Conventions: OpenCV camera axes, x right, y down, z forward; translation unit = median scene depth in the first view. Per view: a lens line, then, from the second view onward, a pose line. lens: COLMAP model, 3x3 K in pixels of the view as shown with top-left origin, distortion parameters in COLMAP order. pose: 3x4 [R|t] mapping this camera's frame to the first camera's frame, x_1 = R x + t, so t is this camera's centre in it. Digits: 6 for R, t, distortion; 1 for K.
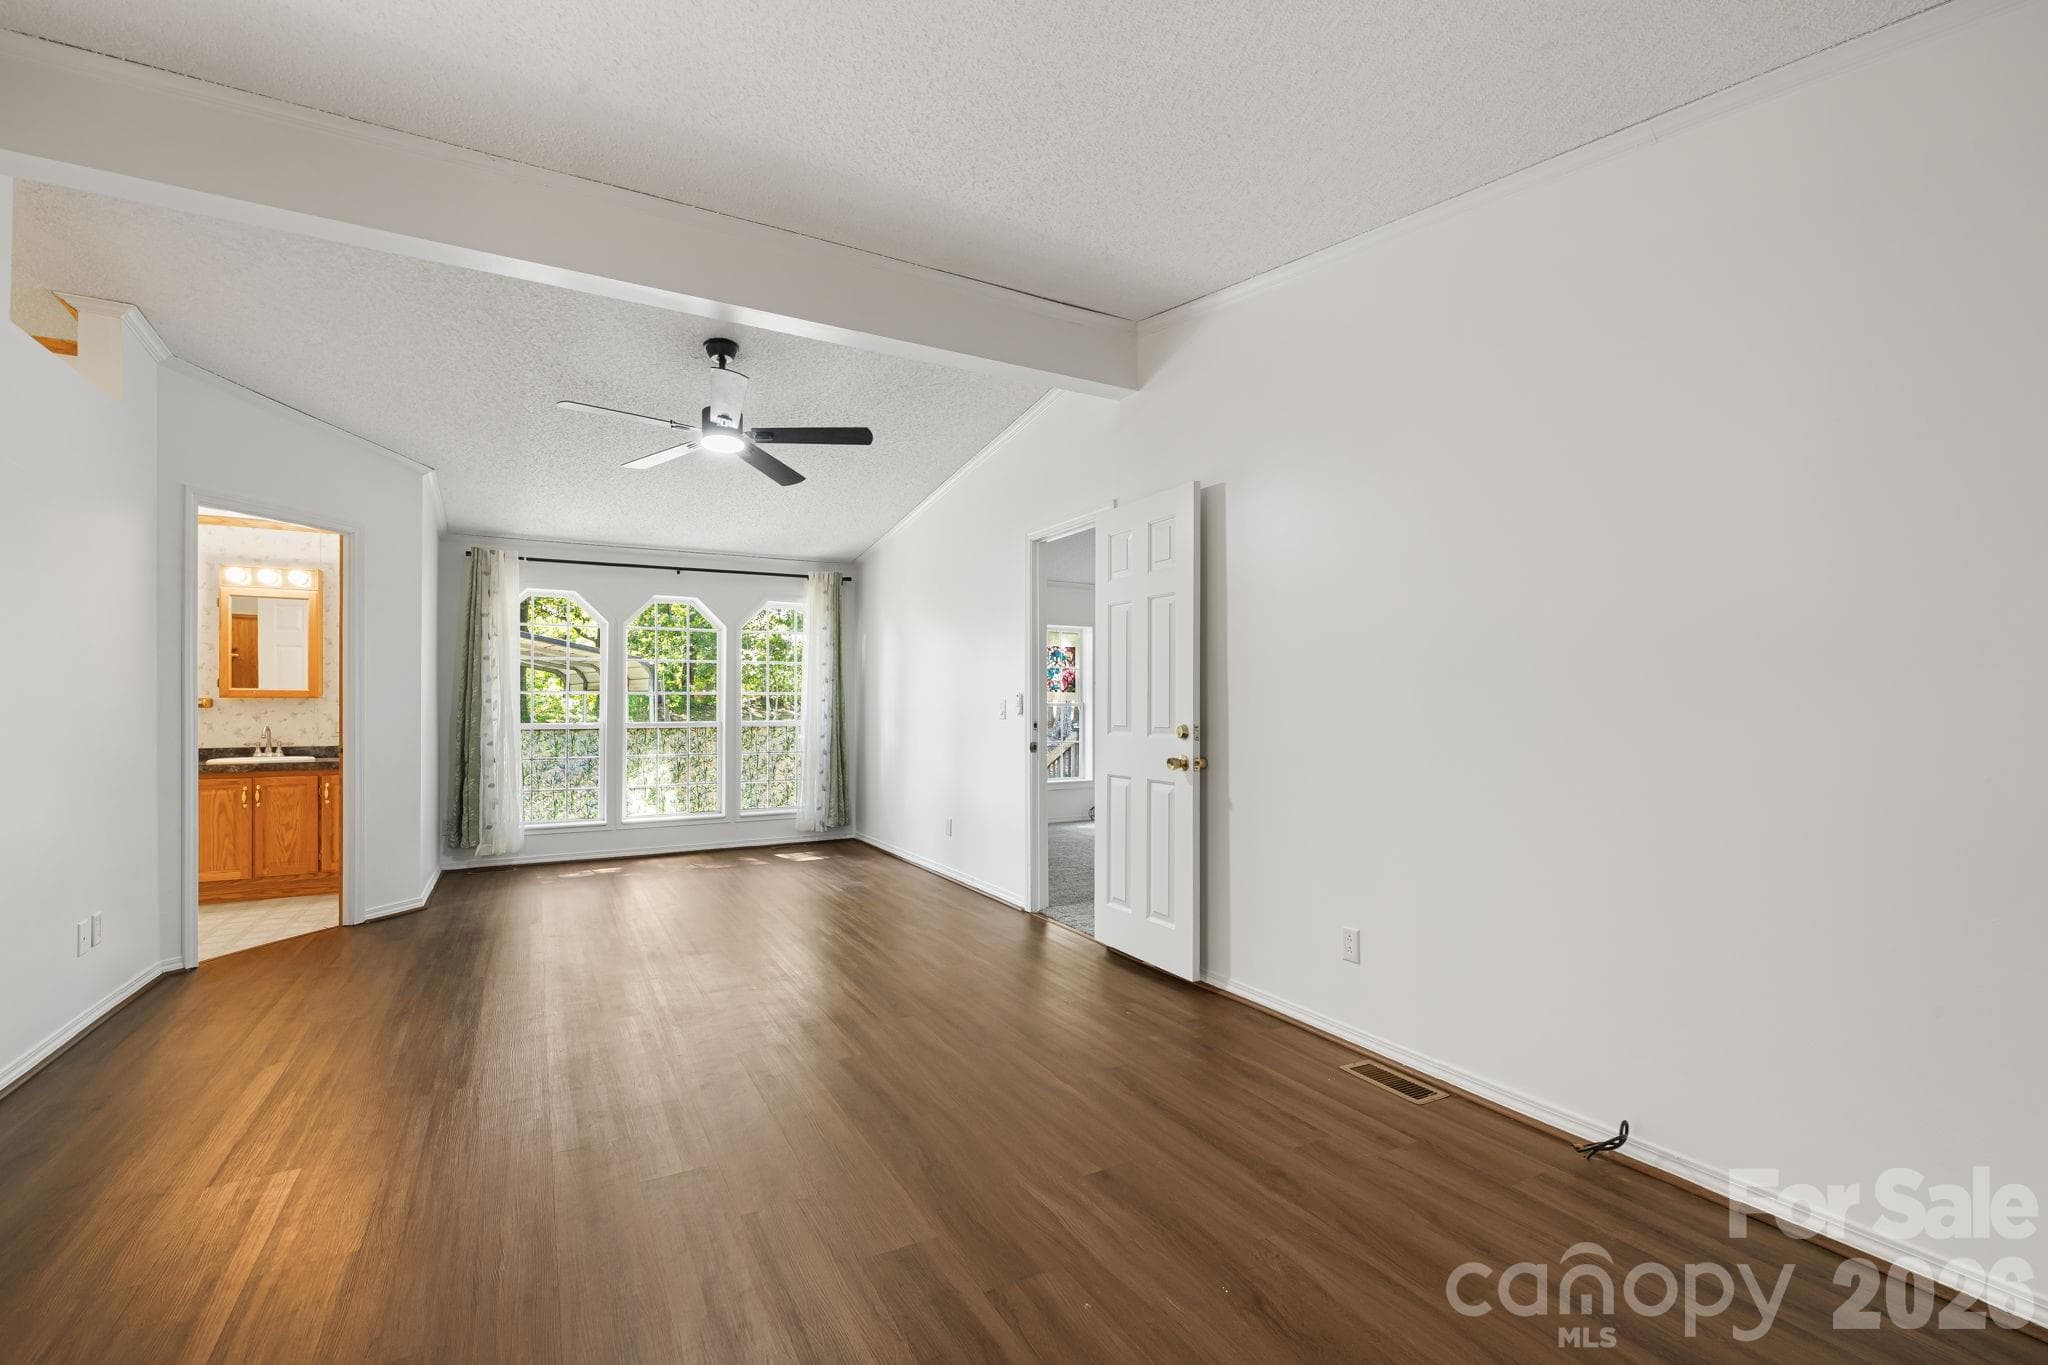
lens RADIAL K [[868.1, 0, 1010.3], [0, 868.1, 682.6], [0, 0, 1]] dist [-0.001156, 0.000169]
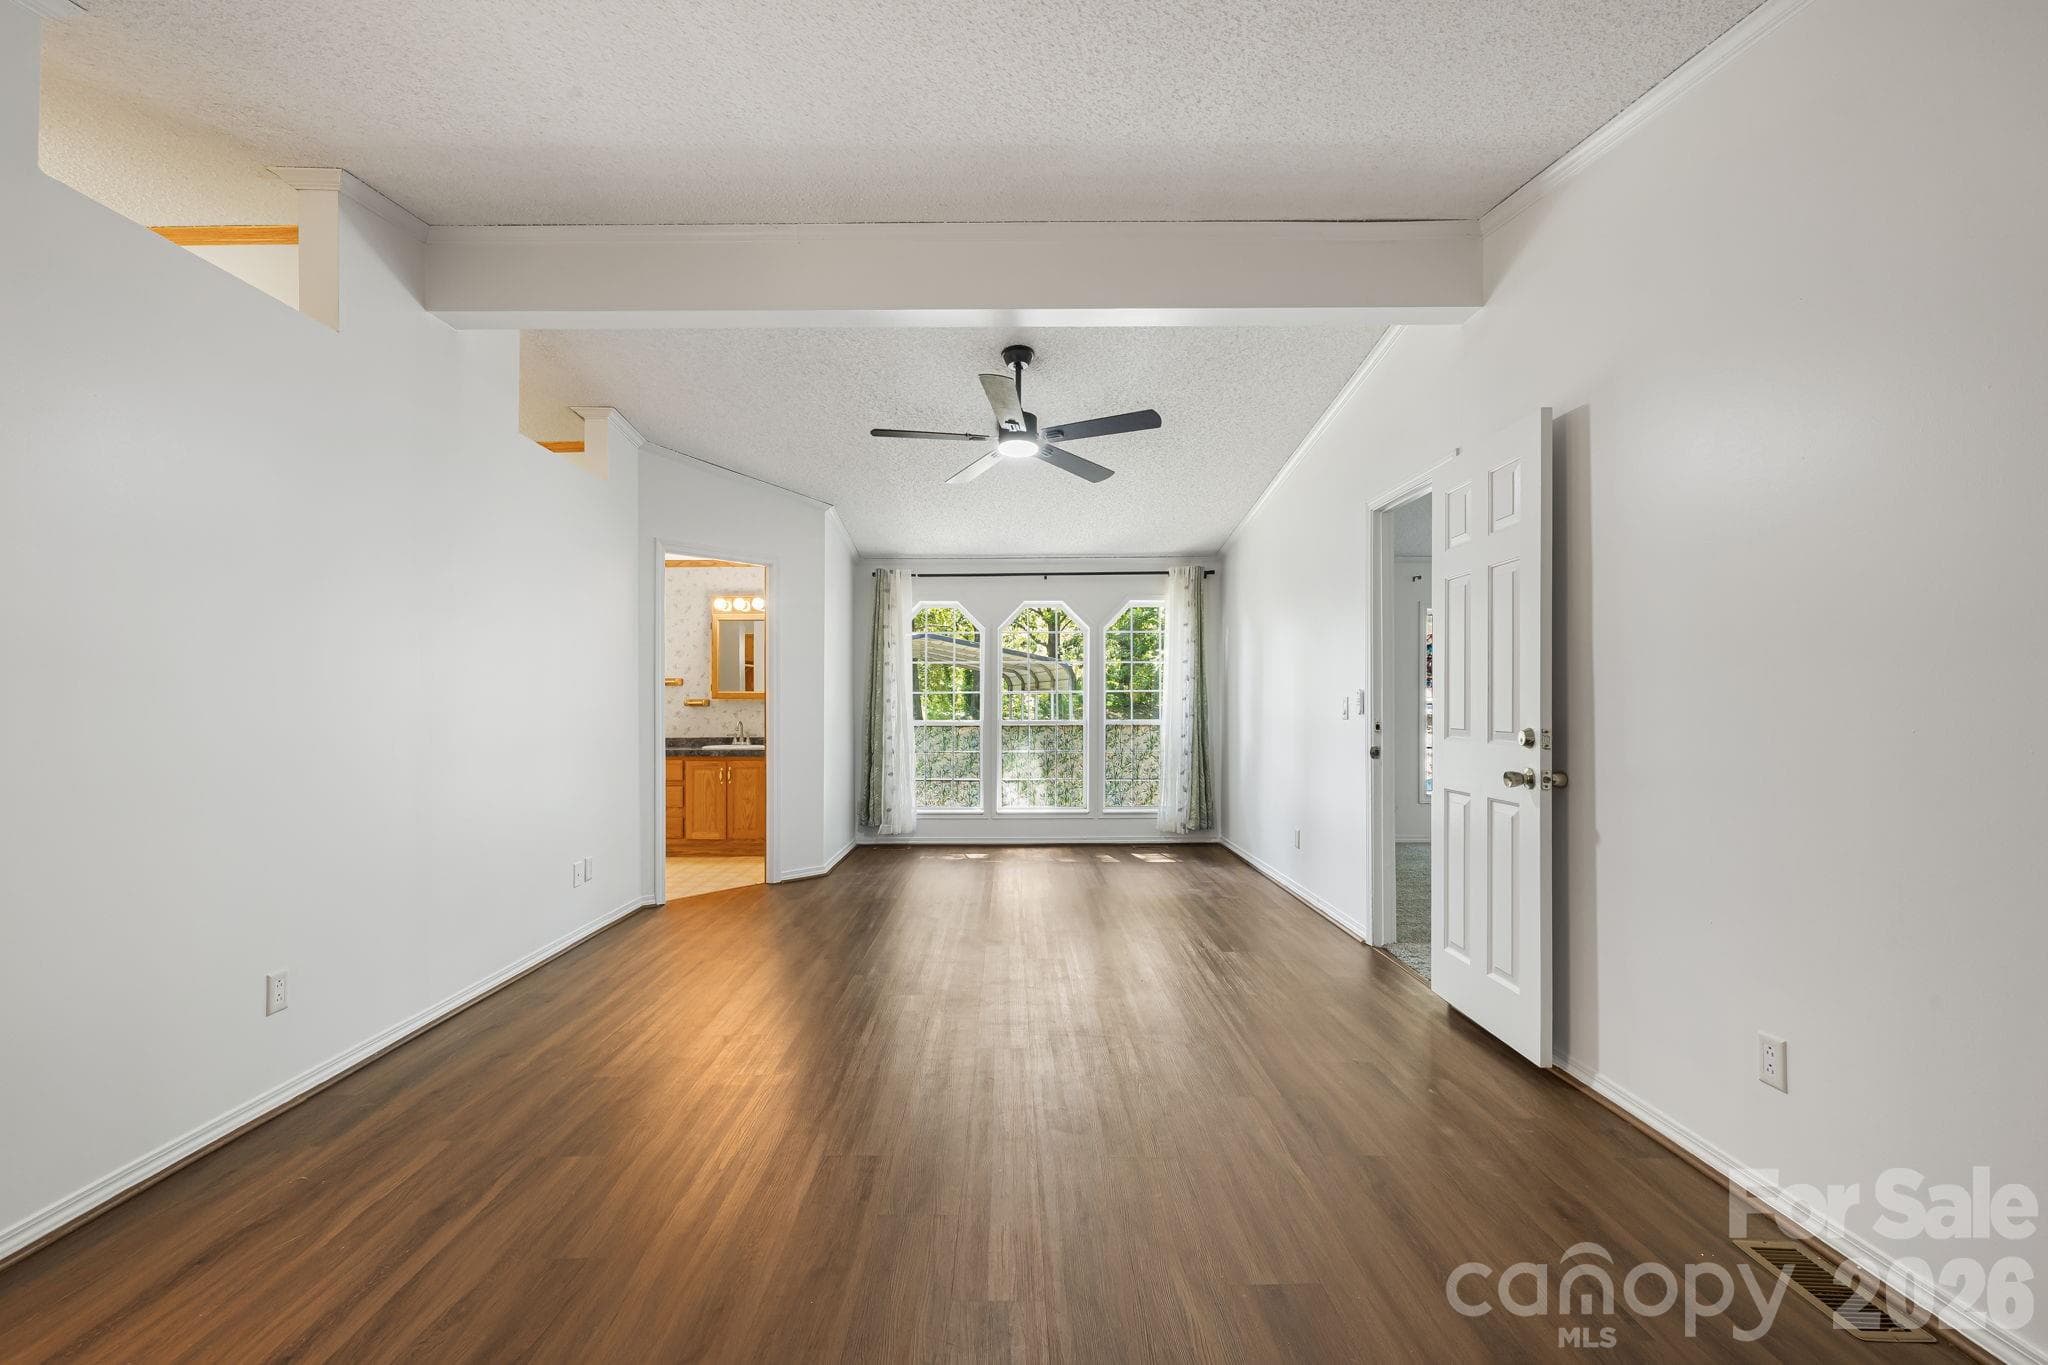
lens RADIAL K [[868.1, 0, 1010.3], [0, 868.1, 682.6], [0, 0, 1]] dist [-0.001156, 0.000169]
pose [[0.875411, -0.013736, -0.483184, 0.101965], [0.014430, 0.999893, -0.002282, 0.002099], [0.483163, -0.004975, 0.875516, 0.066295]]
